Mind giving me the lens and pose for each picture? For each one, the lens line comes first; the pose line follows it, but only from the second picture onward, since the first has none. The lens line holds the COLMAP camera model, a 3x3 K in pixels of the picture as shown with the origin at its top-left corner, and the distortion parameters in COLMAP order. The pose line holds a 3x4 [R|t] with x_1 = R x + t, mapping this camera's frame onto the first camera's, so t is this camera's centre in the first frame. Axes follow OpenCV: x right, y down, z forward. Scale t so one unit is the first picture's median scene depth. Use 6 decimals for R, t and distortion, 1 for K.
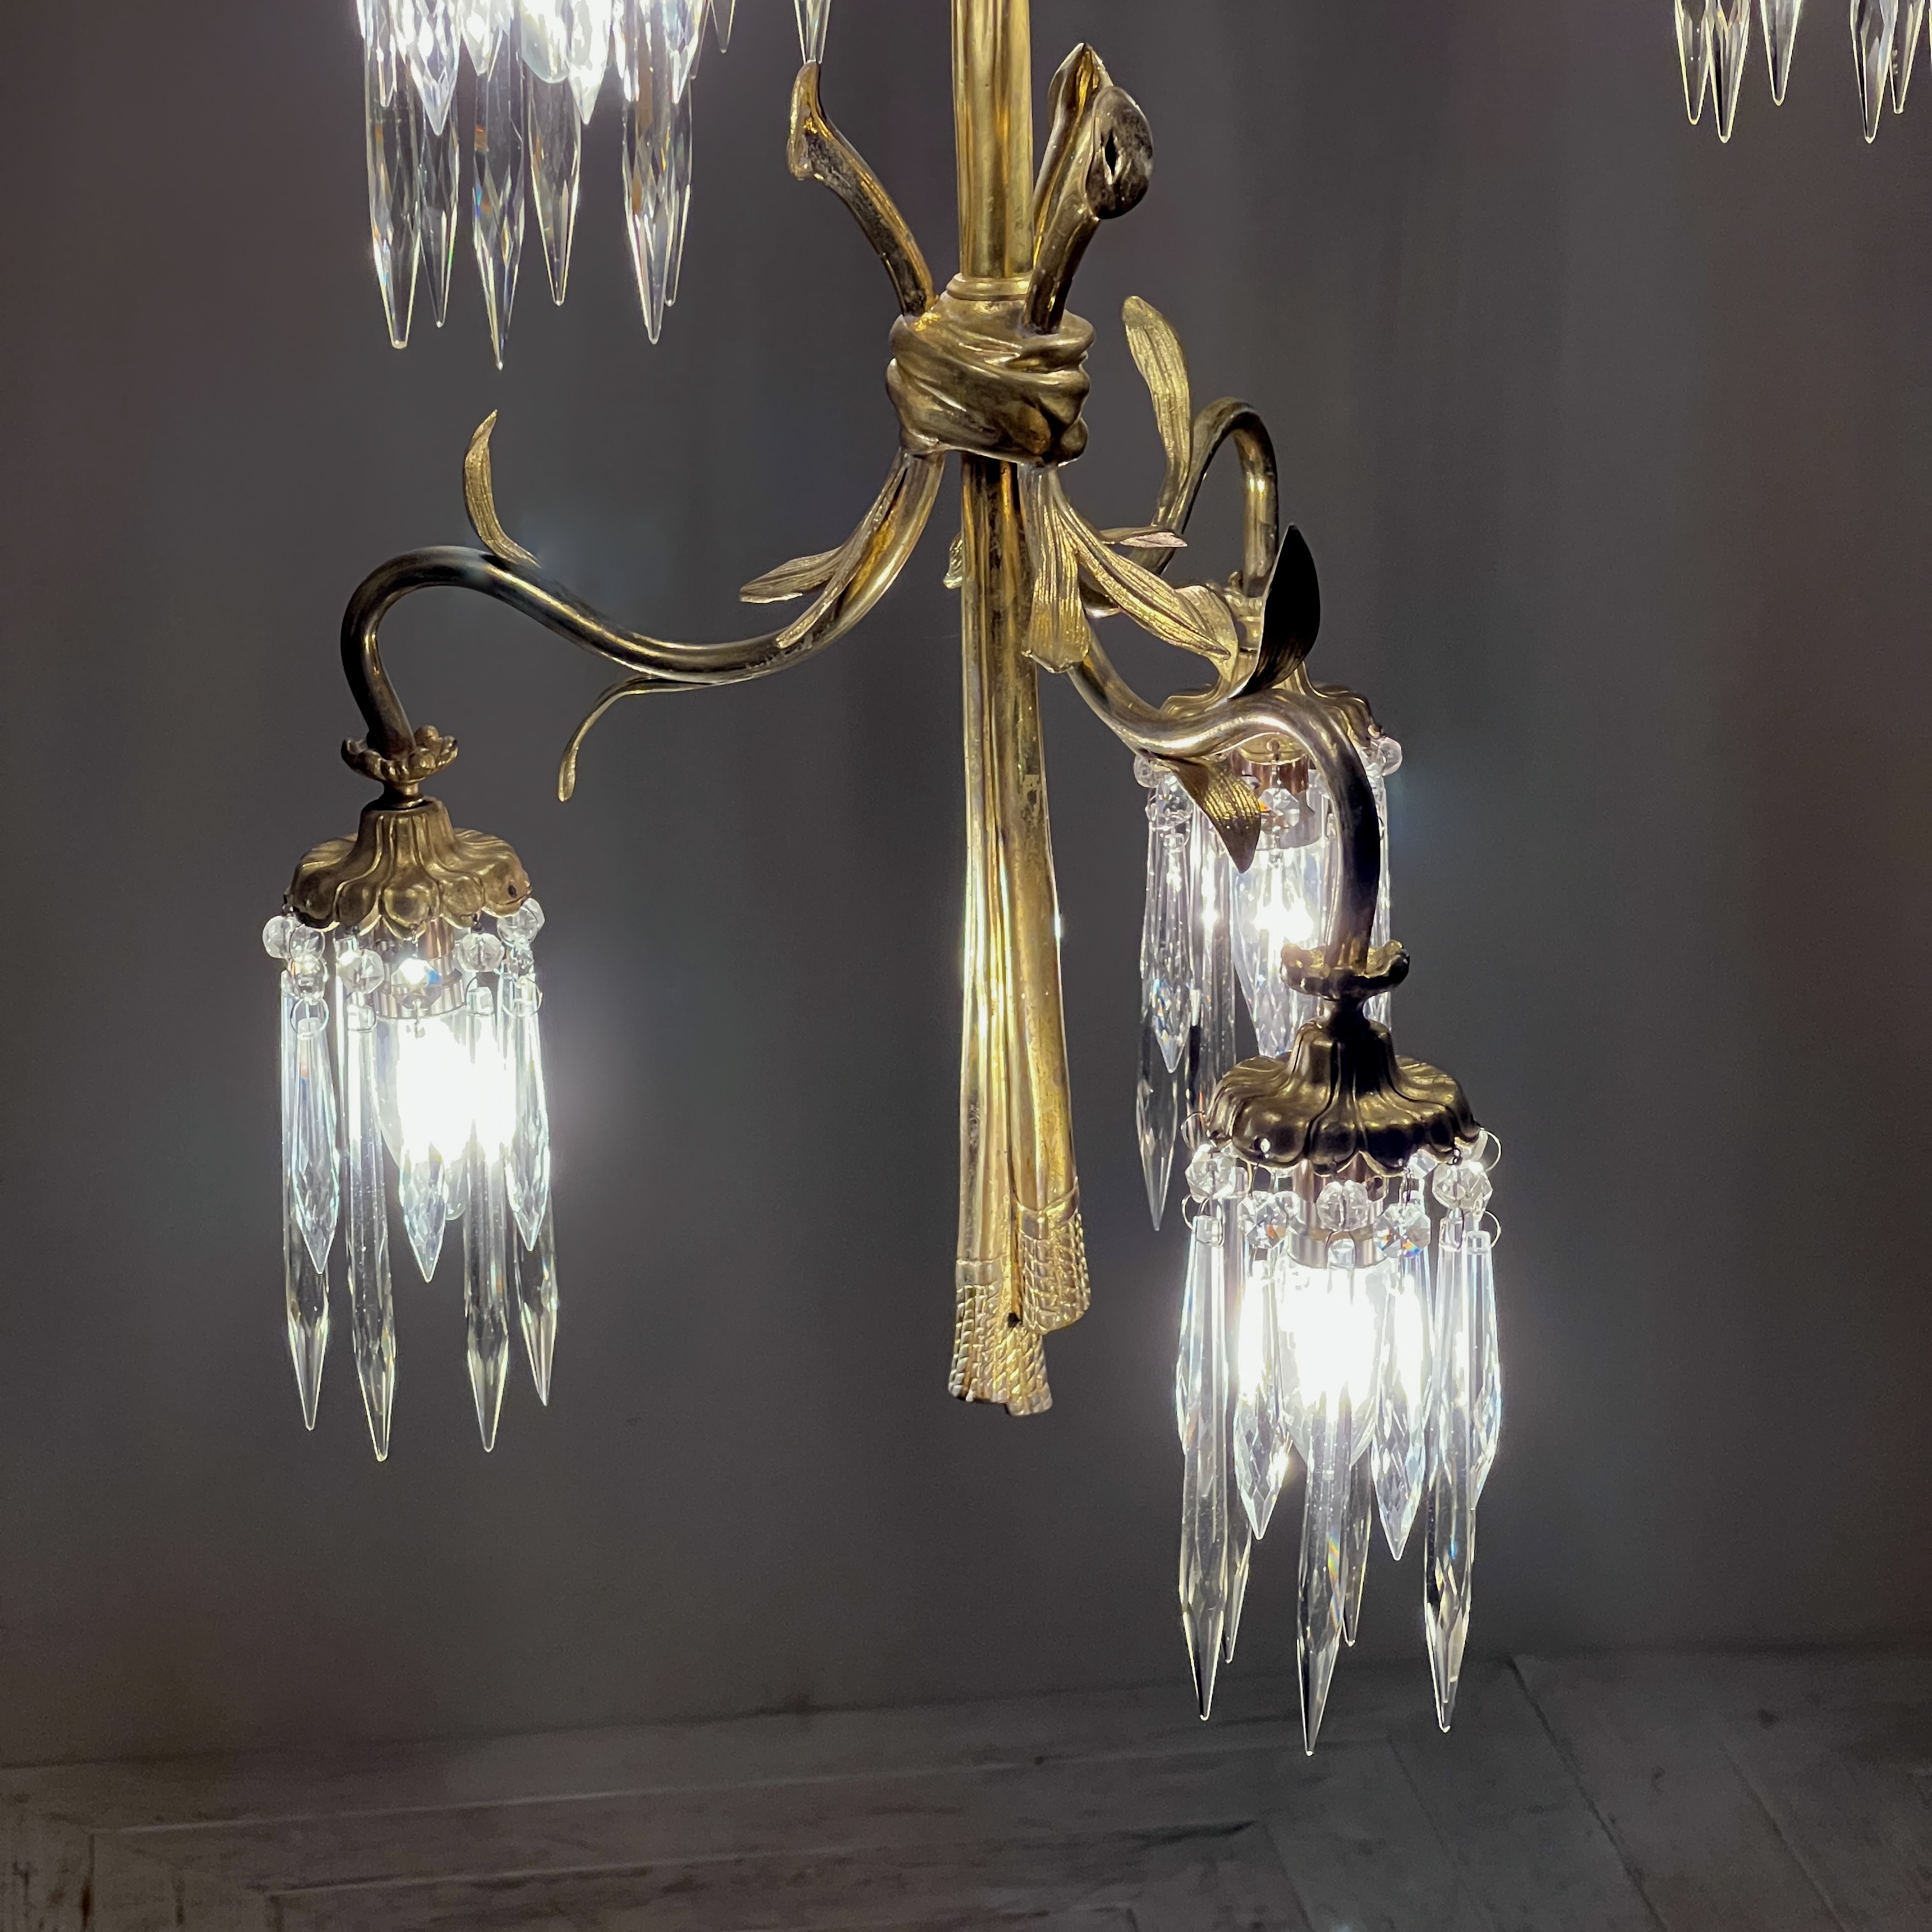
lens RADIAL K [[5695.7, 0, 965.3], [0, 5695.7, 878.8], [0, 0, 1]] dist [-0.514105, 7.192095]
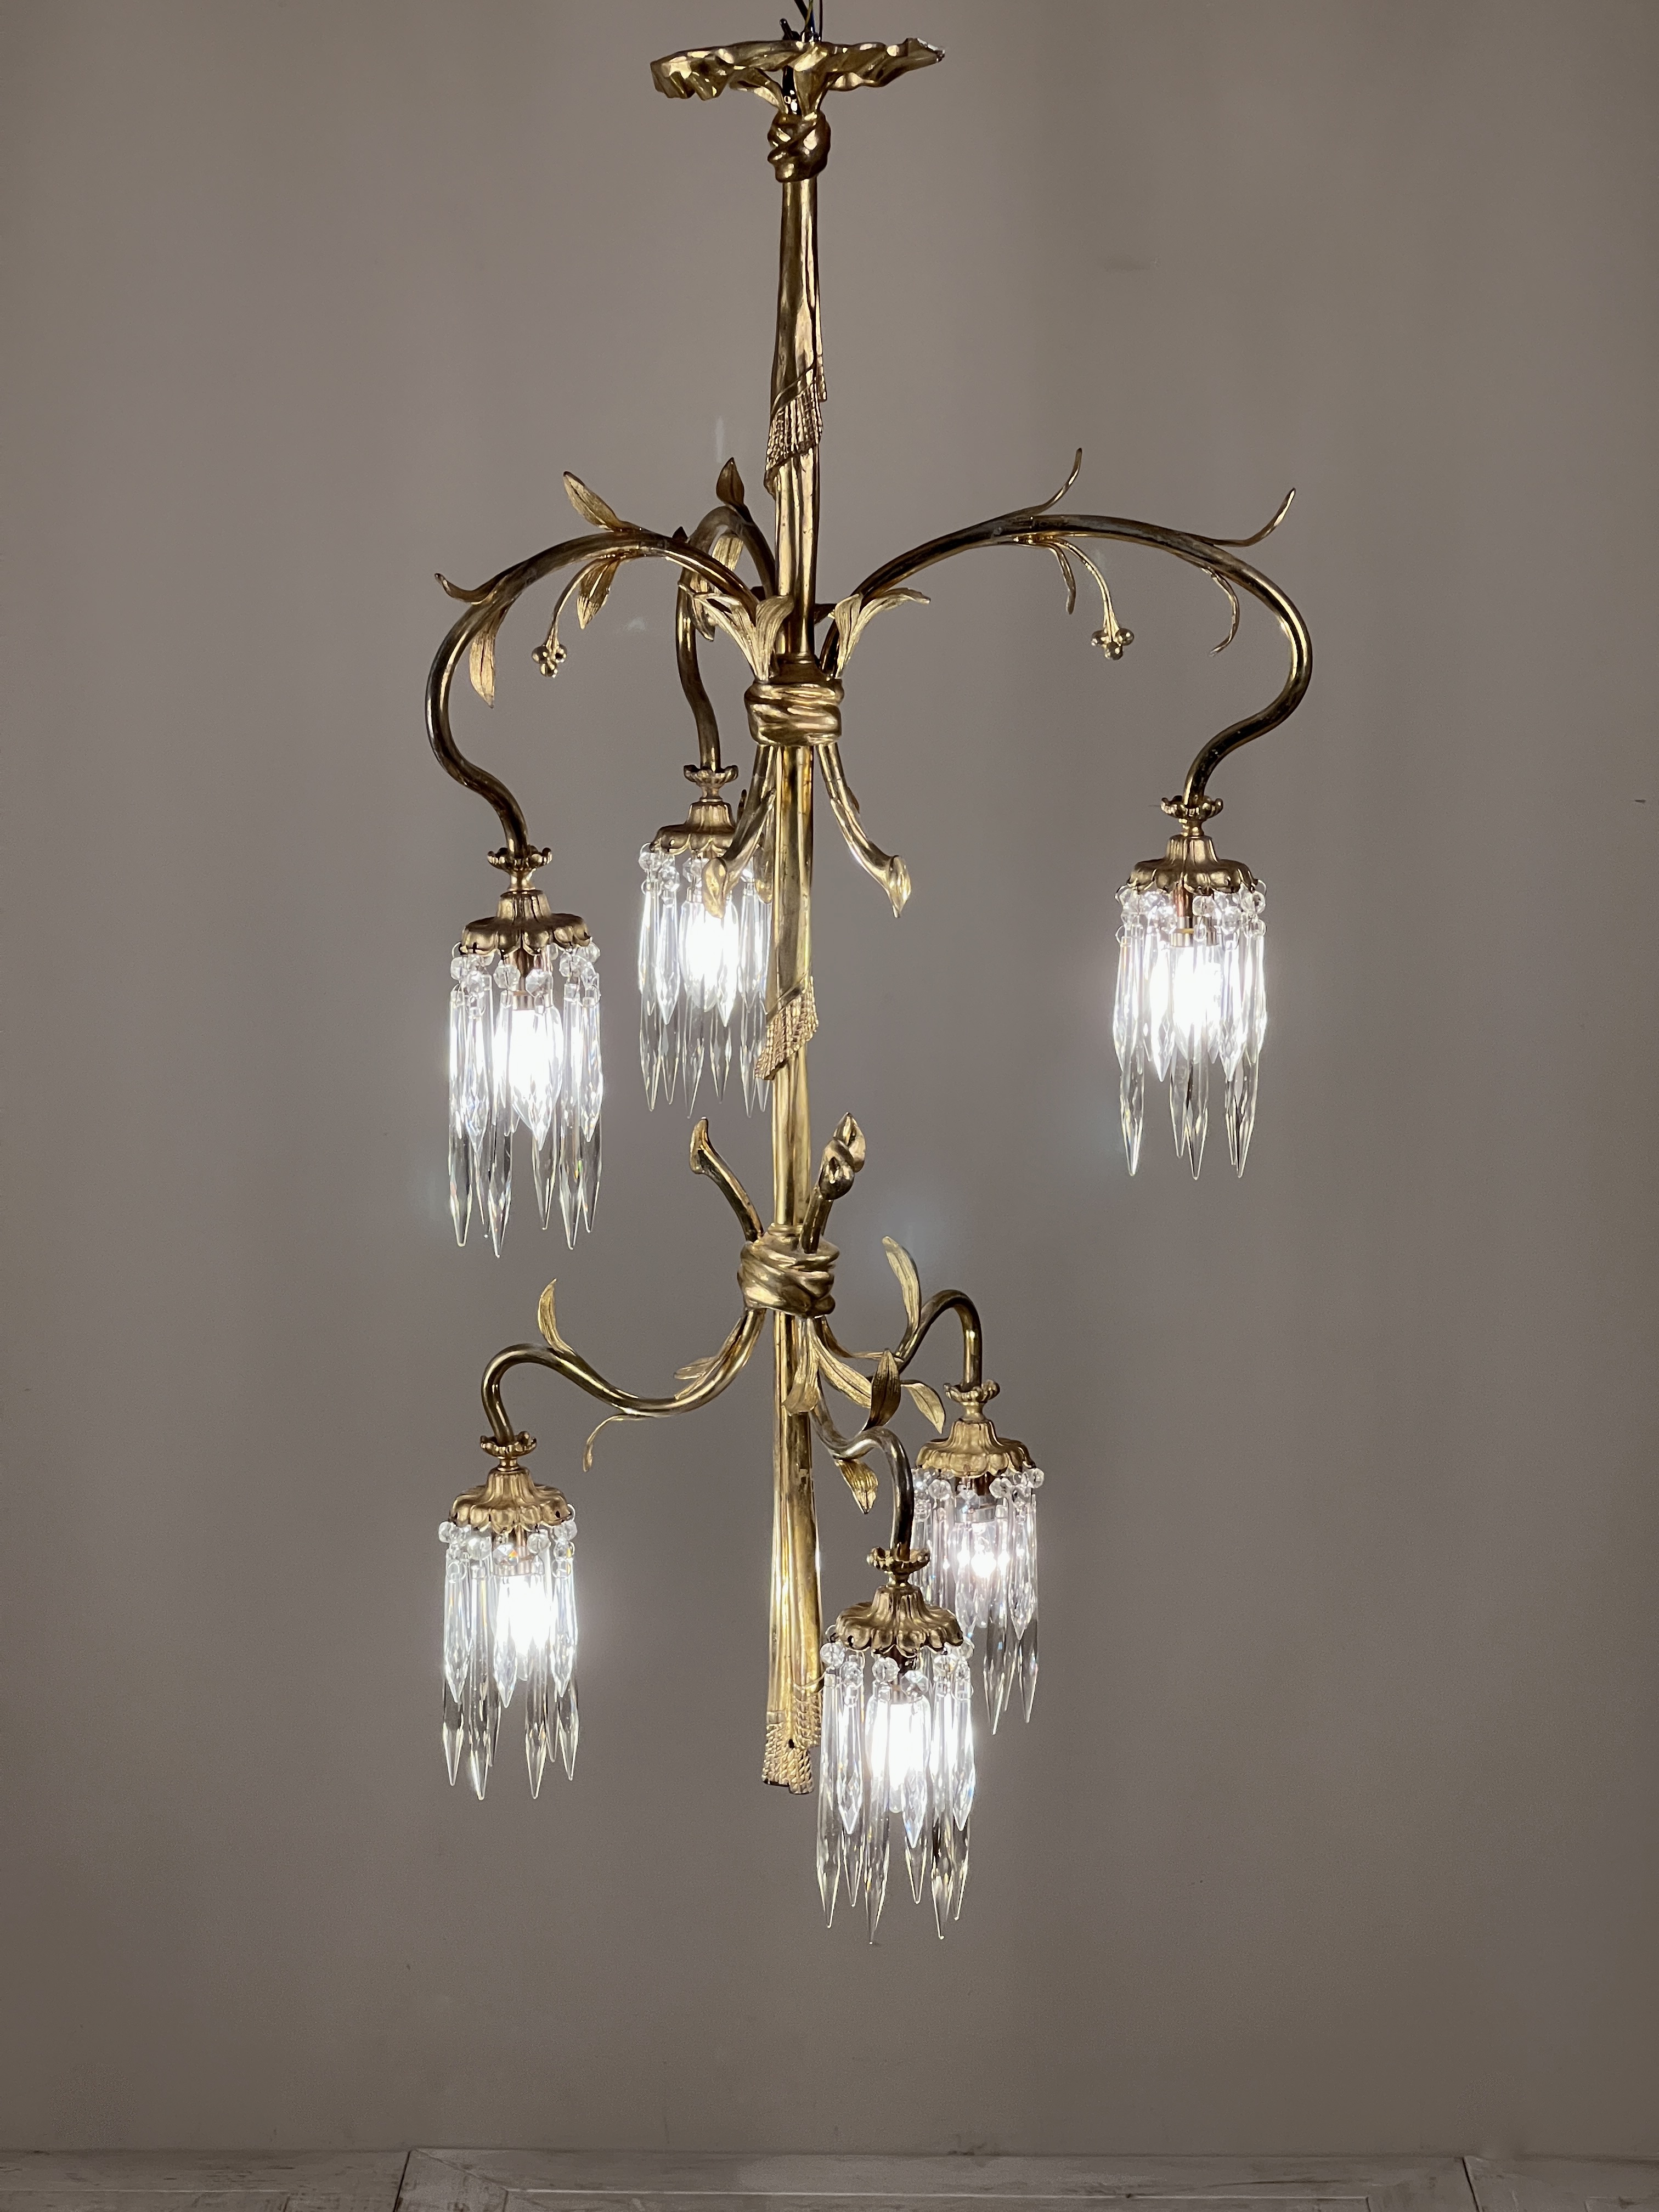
lens RADIAL K [[5095.6, 0, 829.5], [0, 5095.6, 1106.0], [0, 0, 1]] dist [-0.044437, 0.480809]
pose [[0.984923, 0.038620, -0.168627, 0.323429], [-0.058587, 0.991626, -0.115091, 0.062157], [0.162770, 0.123236, 0.978938, -0.800839]]
